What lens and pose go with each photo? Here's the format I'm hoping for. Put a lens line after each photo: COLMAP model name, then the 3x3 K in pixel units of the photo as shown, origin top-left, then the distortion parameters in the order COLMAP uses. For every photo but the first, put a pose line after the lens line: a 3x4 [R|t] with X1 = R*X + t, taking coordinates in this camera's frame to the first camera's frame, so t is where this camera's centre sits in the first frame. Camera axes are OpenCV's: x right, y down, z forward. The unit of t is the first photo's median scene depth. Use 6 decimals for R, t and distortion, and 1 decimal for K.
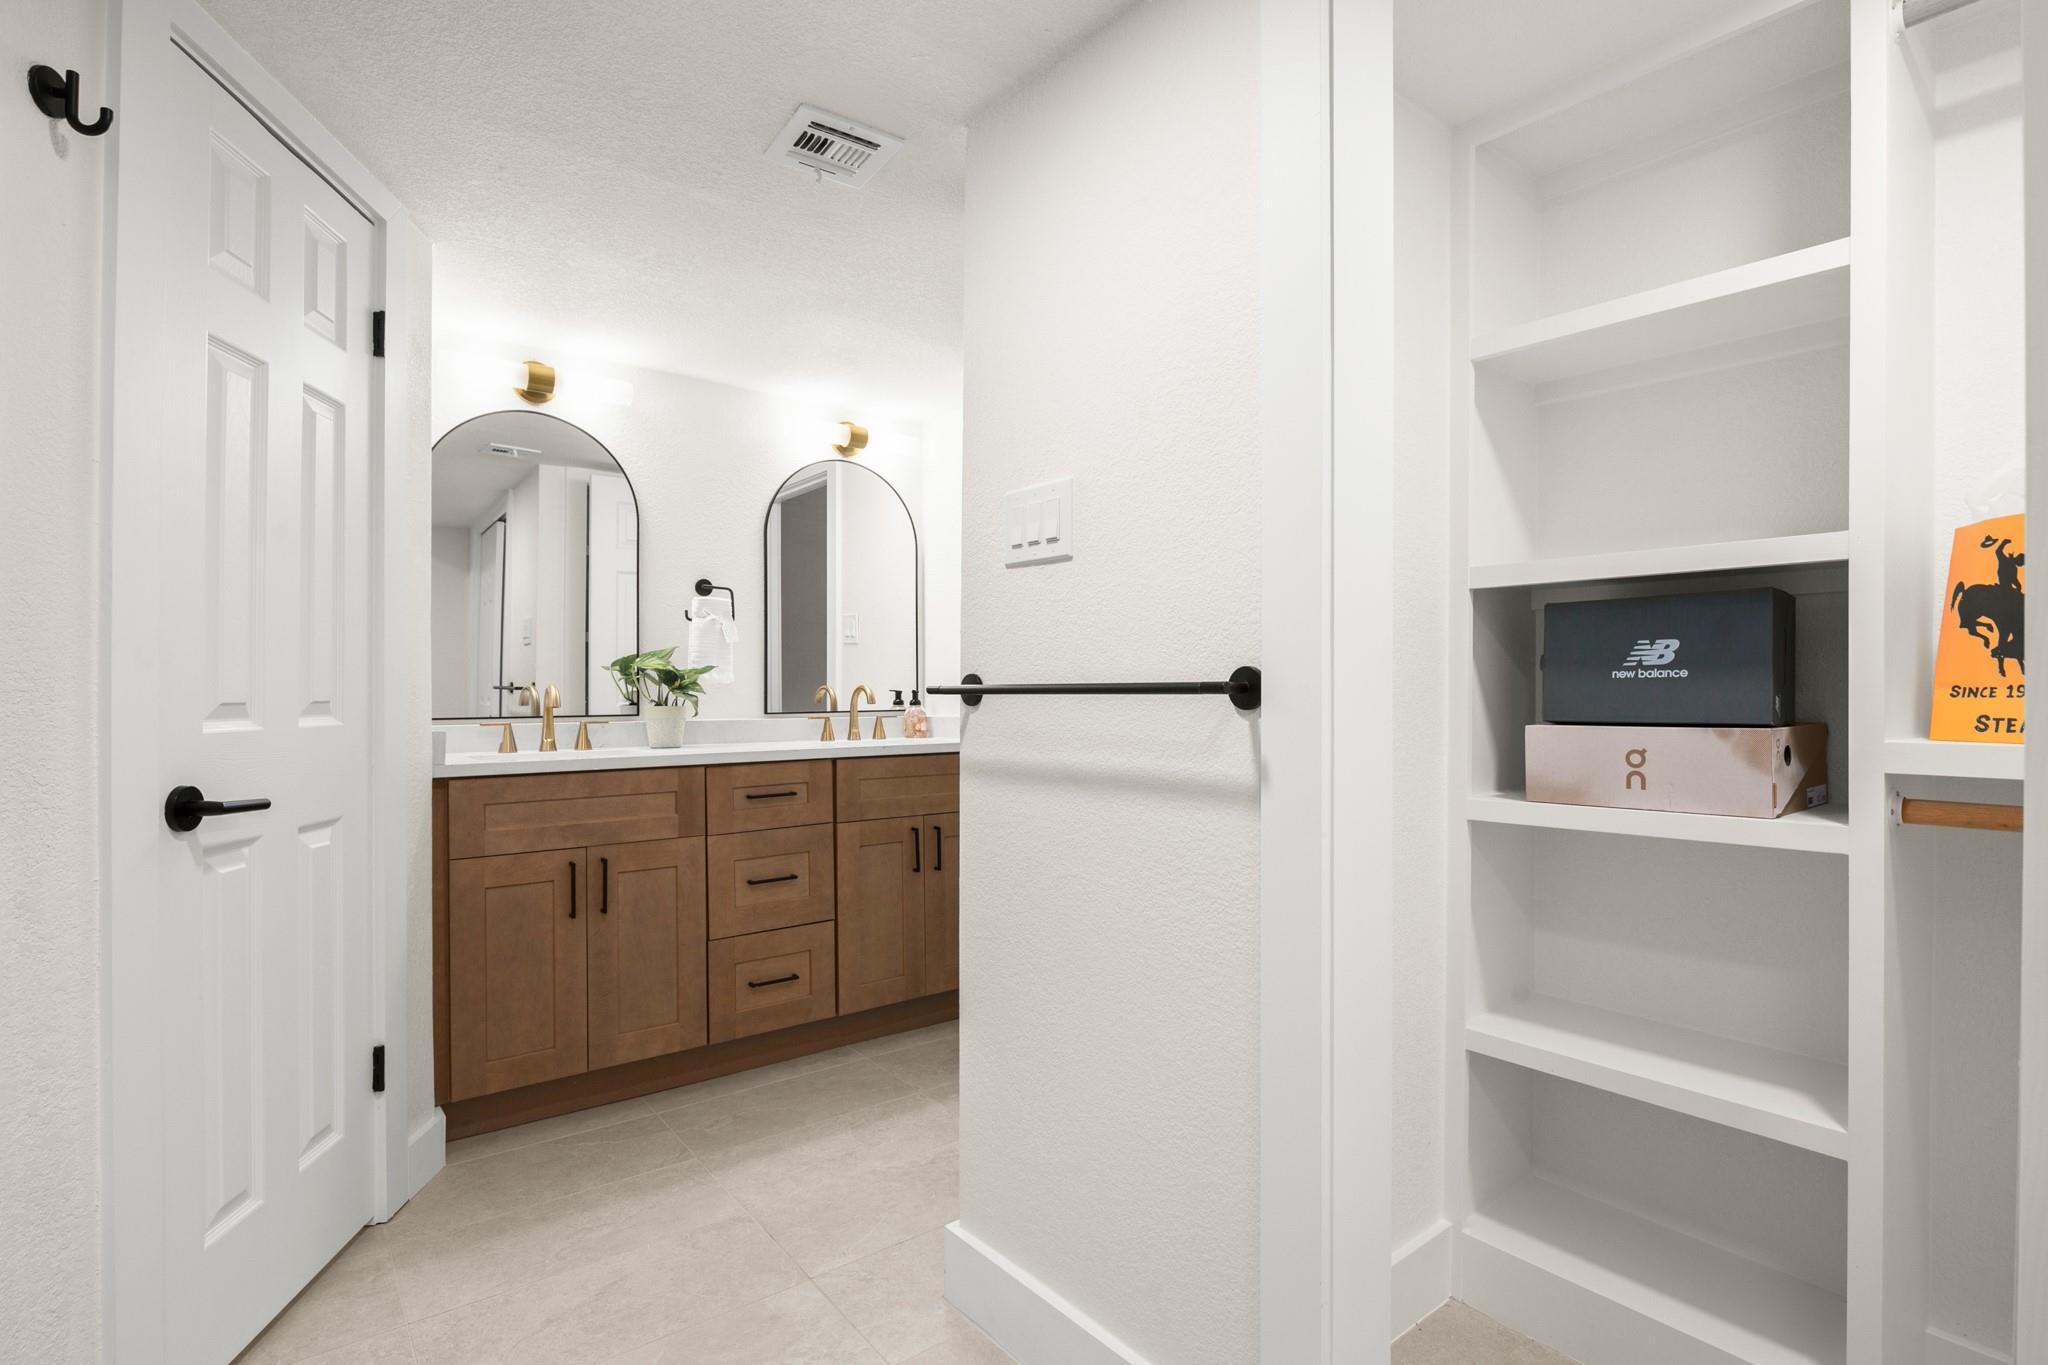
lens RADIAL K [[996.8, 0, 1044.0], [0, 996.8, 686.9], [0, 0, 1]] dist [-0.003061, -0.000747]
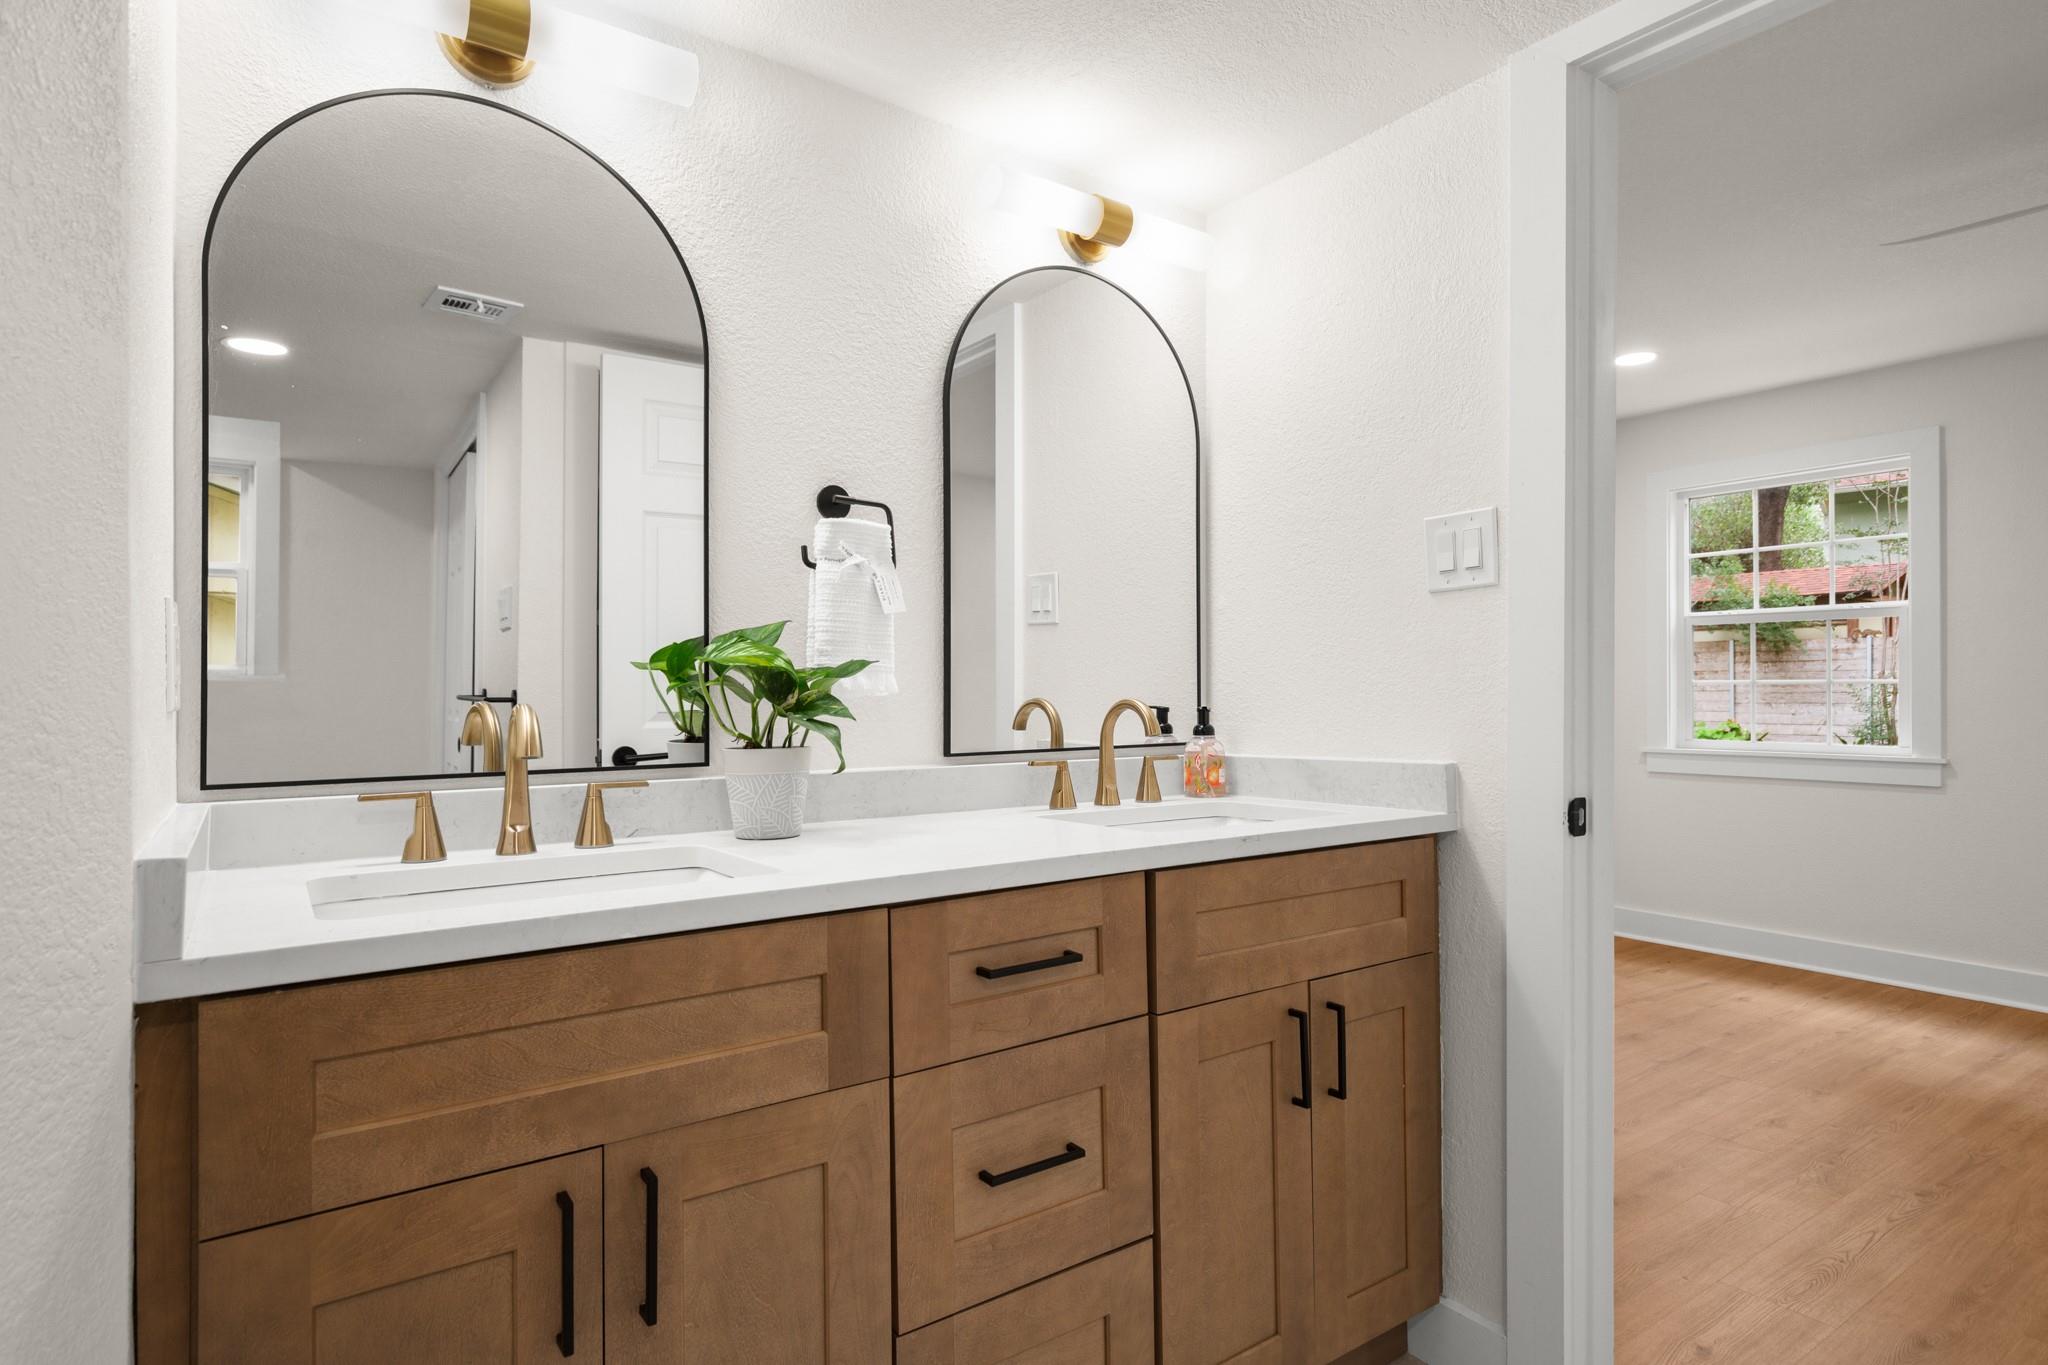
lens RADIAL K [[1096.3, 0, 1035.0], [0, 1096.3, 682.1], [0, 0, 1]] dist [0.004487, 0.002982]
pose [[0.998839, -0.001348, -0.048144, -0.257390], [0.001083, 0.999984, -0.005528, -0.009062], [0.048151, 0.005470, 0.998825, 0.552386]]
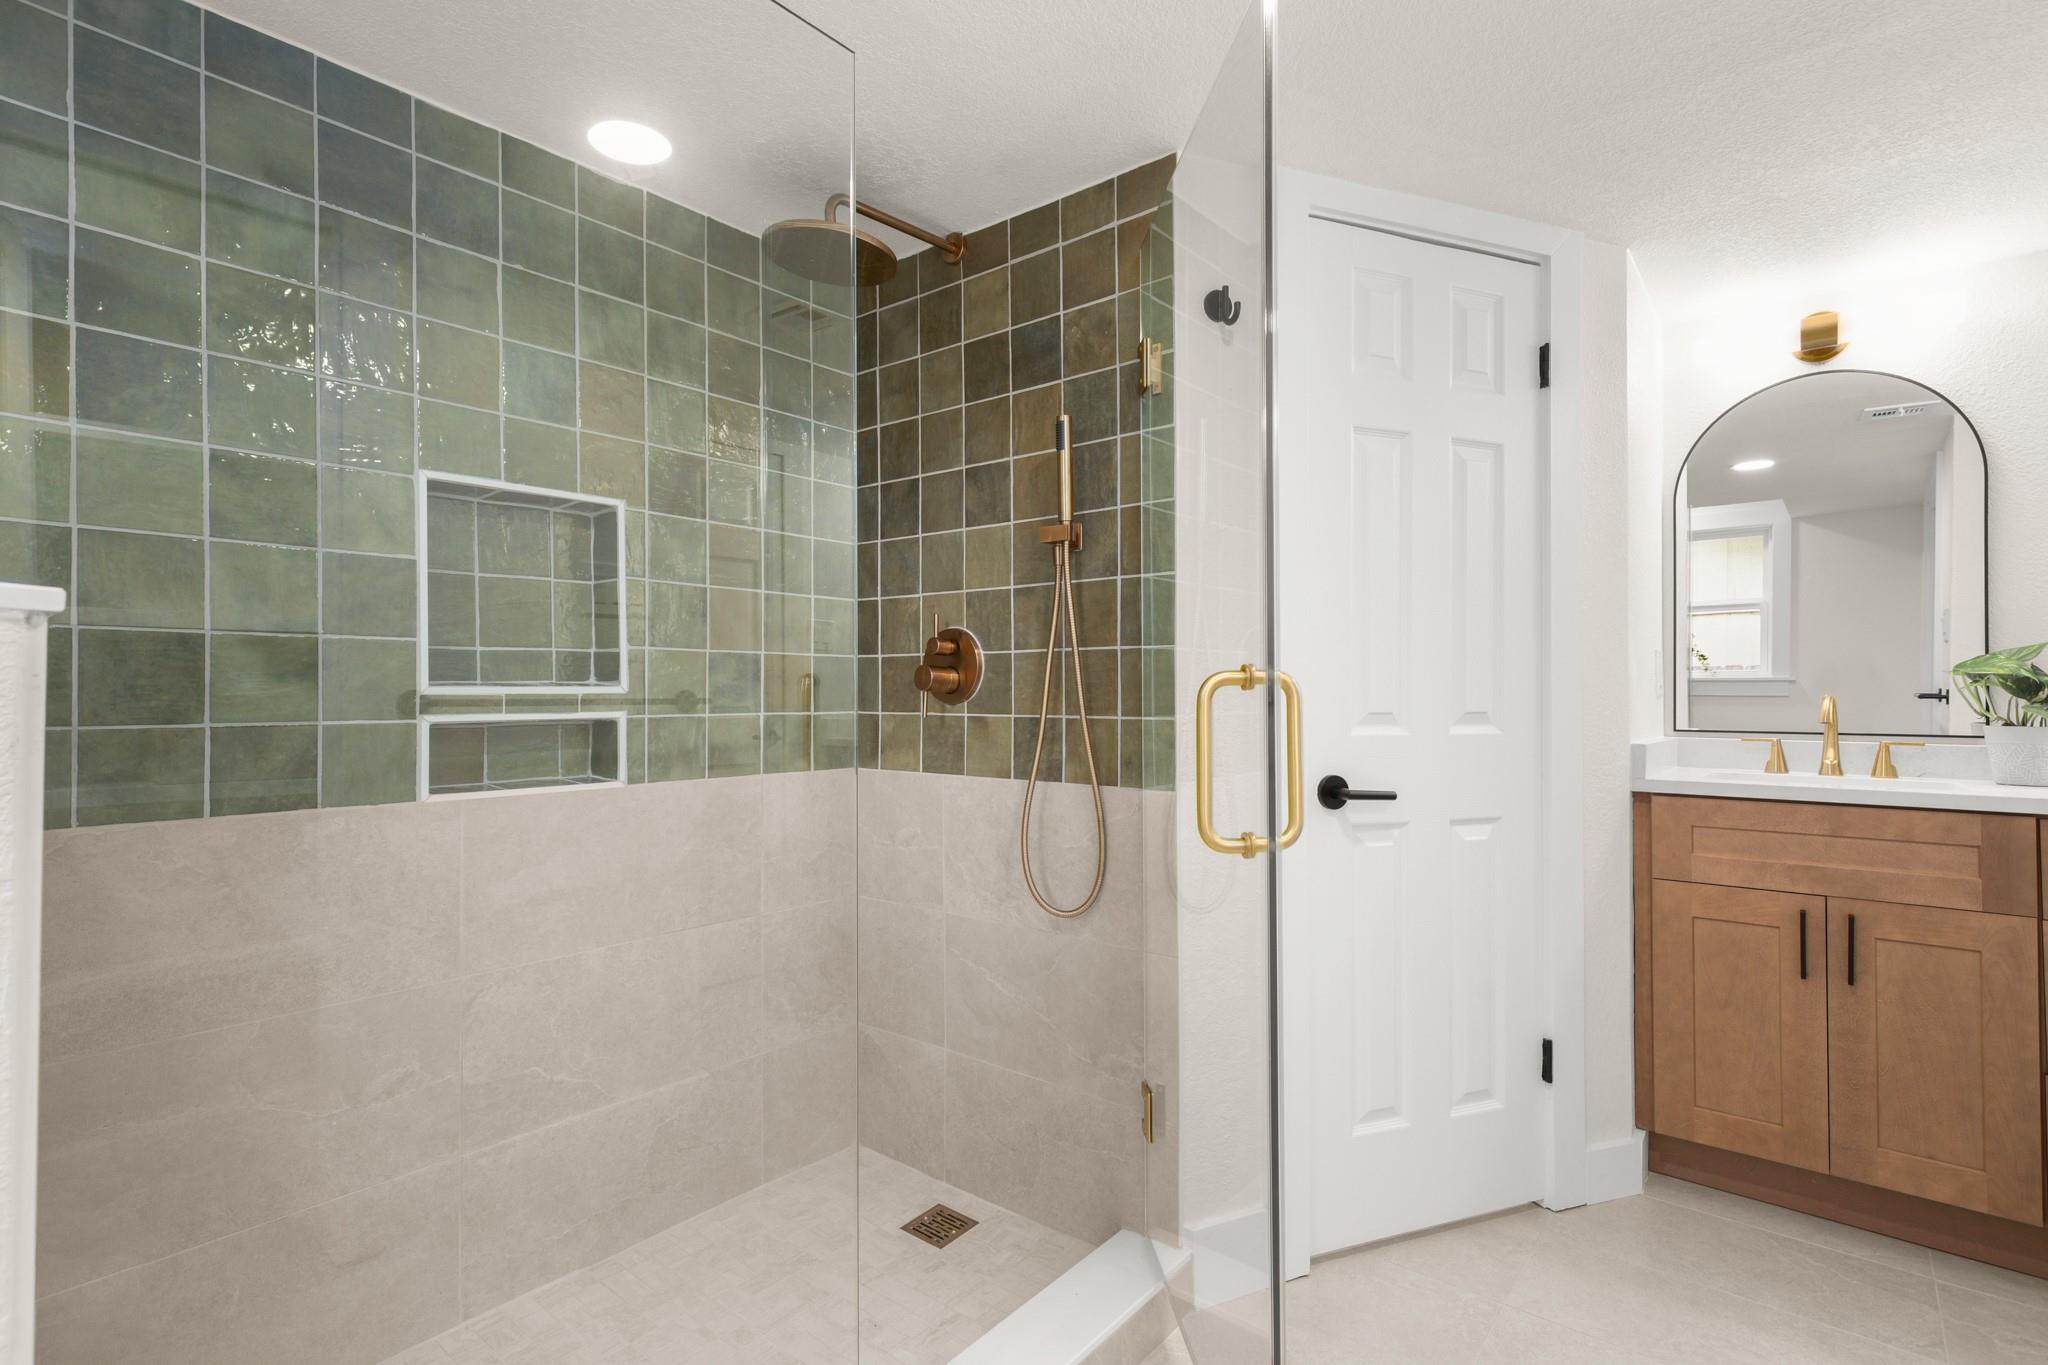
lens RADIAL K [[987.7, 0, 1026.2], [0, 987.7, 684.1], [0, 0, 1]] dist [0.010727, 0.001156]
pose [[0.219934, -0.003247, -0.975509, 0.177041], [-0.000792, 0.999994, -0.003507, -0.008641], [0.975514, 0.001544, 0.219930, 0.169195]]
